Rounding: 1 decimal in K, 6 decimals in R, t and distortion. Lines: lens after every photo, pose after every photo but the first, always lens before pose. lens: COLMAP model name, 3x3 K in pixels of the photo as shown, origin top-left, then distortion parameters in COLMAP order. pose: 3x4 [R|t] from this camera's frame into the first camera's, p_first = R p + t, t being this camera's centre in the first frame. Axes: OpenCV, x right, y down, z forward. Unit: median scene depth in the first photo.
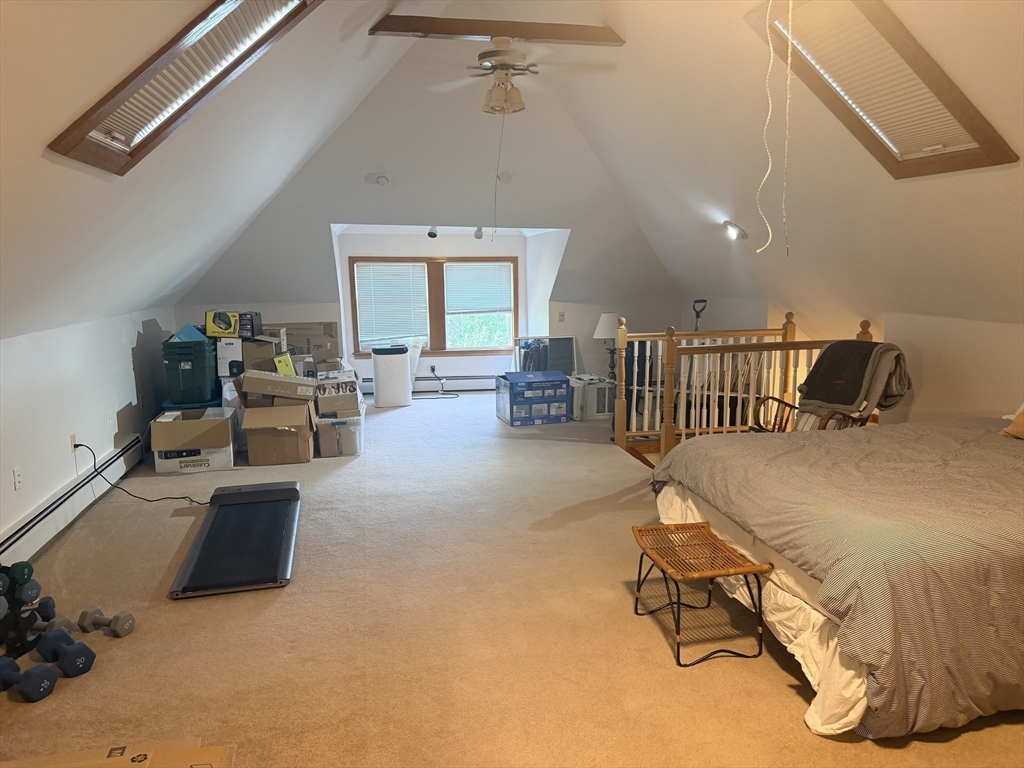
lens RADIAL K [[720.9, 0, 514.8], [0, 720.9, 381.8], [0, 0, 1]] dist [0.119645, -0.202513]
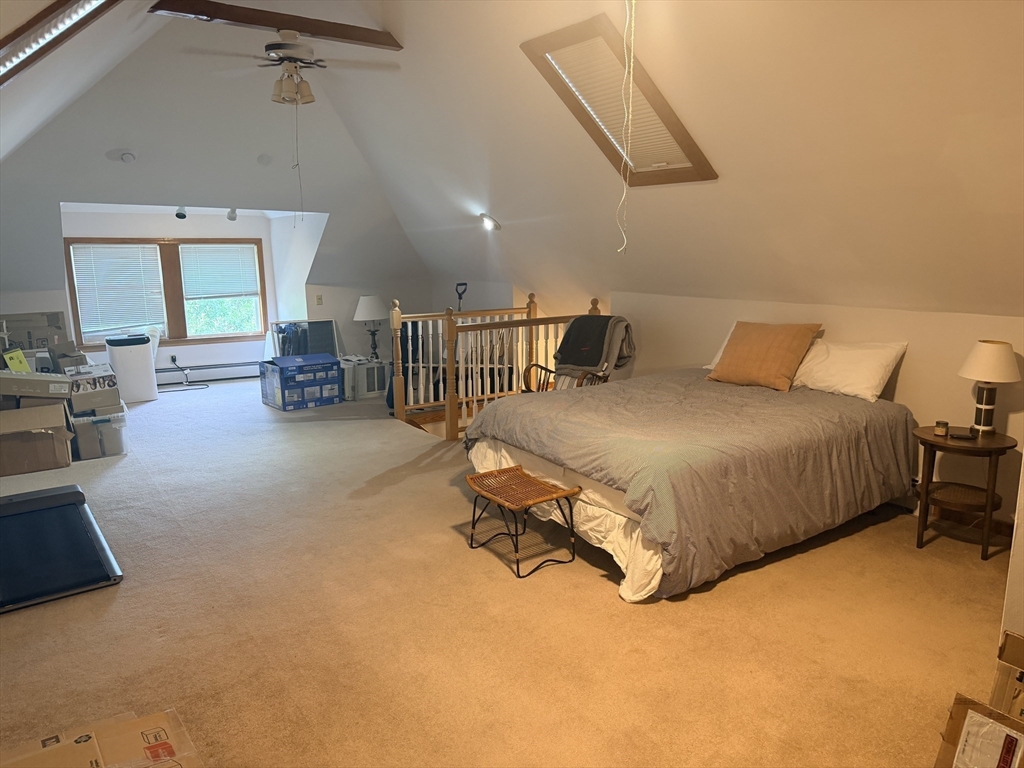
lens RADIAL K [[743.9, 0, 507.9], [0, 743.9, 386.1], [0, 0, 1]] dist [0.154812, -0.283333]
pose [[0.914549, -0.068407, 0.398649, -0.157952], [0.058104, 0.997591, 0.037888, 0.006577], [-0.400281, -0.011487, 0.916321, -0.090895]]
